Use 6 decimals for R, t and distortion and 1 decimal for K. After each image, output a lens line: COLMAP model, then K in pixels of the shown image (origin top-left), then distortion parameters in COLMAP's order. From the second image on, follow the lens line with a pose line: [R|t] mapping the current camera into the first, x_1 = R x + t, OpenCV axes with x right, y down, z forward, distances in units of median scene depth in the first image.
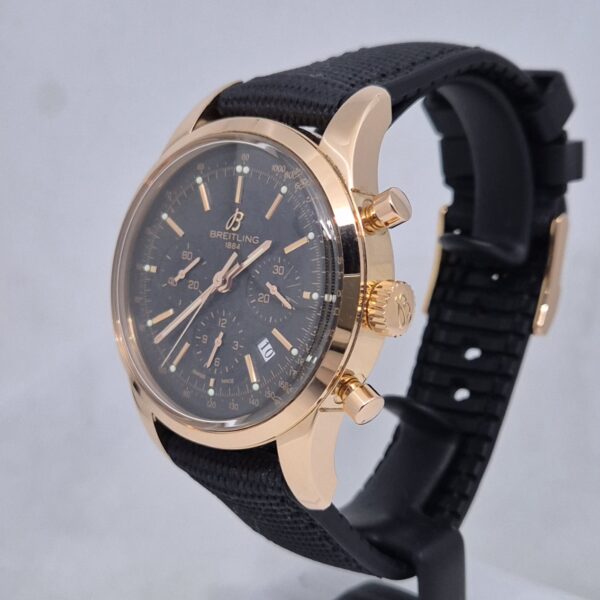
lens RADIAL K [[1545.7, 0, 302.0], [0, 1545.7, 301.9], [0, 0, 1]] dist [-0.127296, 0.000000]
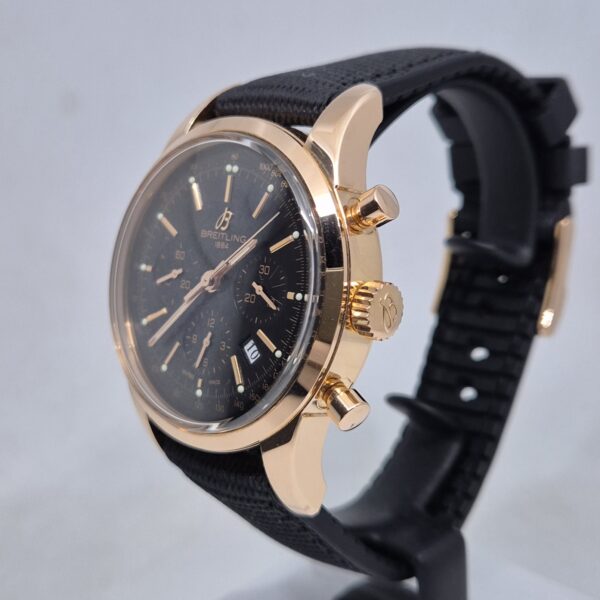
lens RADIAL K [[1243.0, 0, 288.4], [0, 1243.0, 240.6], [0, 0, 1]] dist [-0.060864, 0.000000]
pose [[0.996876, 0.004687, -0.078849, 0.059942], [-0.008491, 0.998813, -0.047971, -0.001396], [0.078531, 0.048491, 0.995732, 0.205821]]
